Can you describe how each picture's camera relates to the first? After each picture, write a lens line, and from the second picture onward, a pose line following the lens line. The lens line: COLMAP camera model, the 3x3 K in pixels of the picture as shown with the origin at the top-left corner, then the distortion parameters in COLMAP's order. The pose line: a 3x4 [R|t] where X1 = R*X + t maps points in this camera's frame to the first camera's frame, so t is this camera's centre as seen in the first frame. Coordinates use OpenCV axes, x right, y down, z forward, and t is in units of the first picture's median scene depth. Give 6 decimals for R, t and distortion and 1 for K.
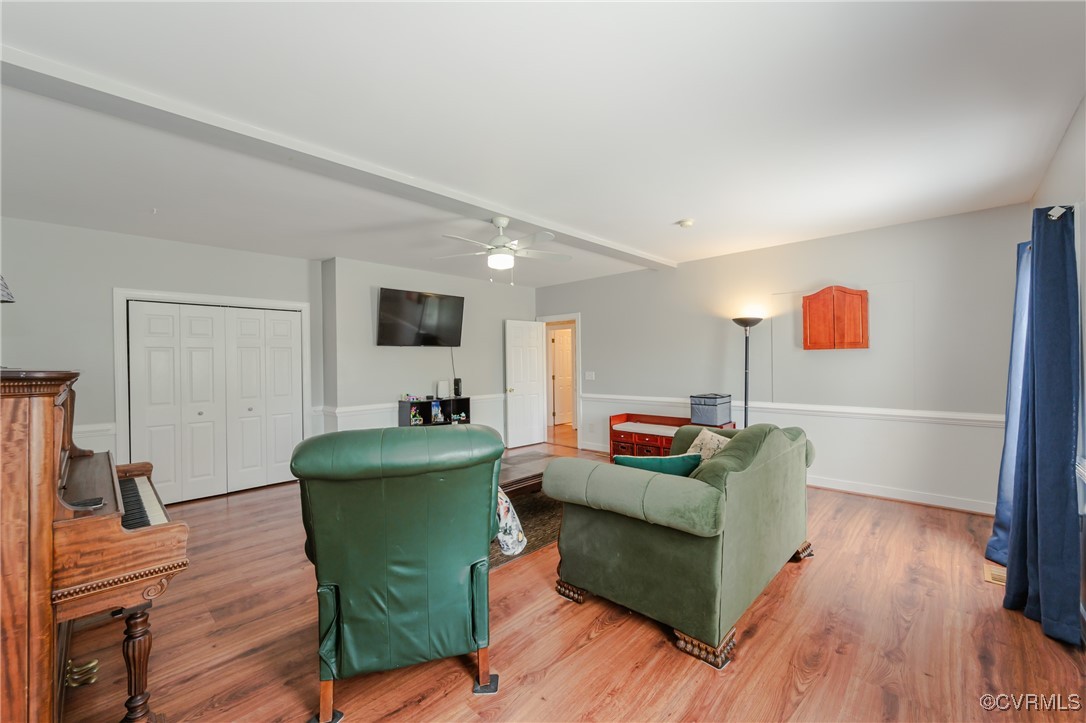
lens RADIAL K [[436.1, 0, 544.3], [0, 436.1, 360.8], [0, 0, 1]] dist [-0.000169, -0.000189]
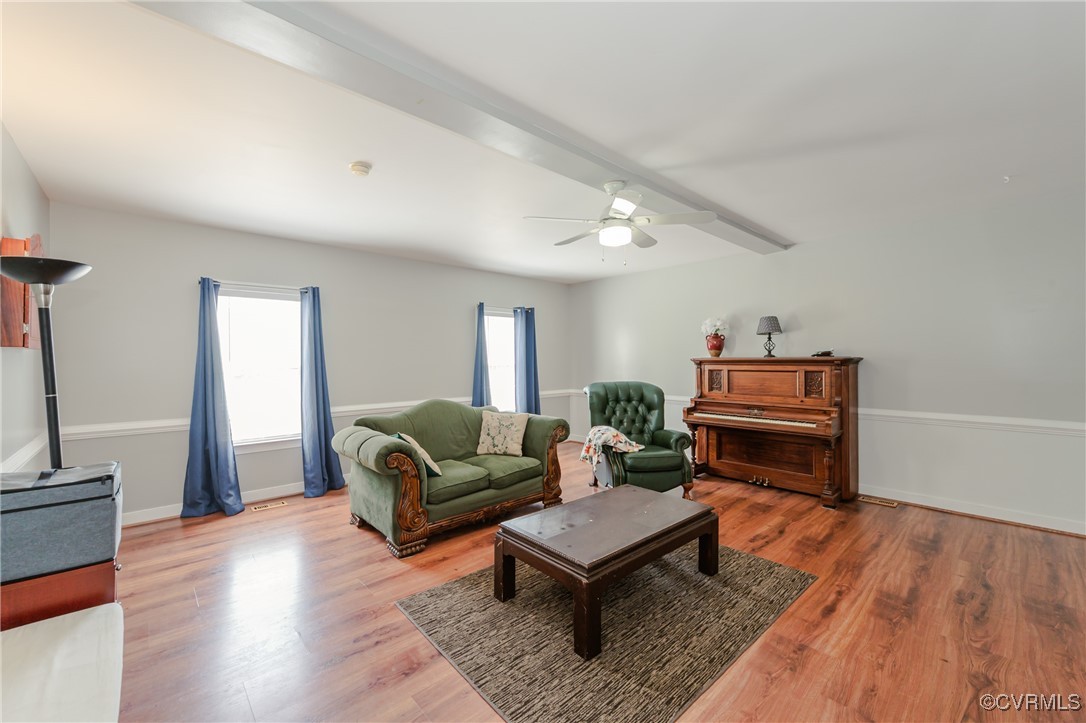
lens RADIAL K [[436.1, 0, 541.6], [0, 436.1, 360.1], [0, 0, 1]] dist [-0.000169, -0.000189]
pose [[-0.997609, 0.020774, 0.065914, -0.012757], [0.021063, 0.999771, 0.003691, -0.002923], [-0.065822, 0.005070, -0.997818, 2.288658]]
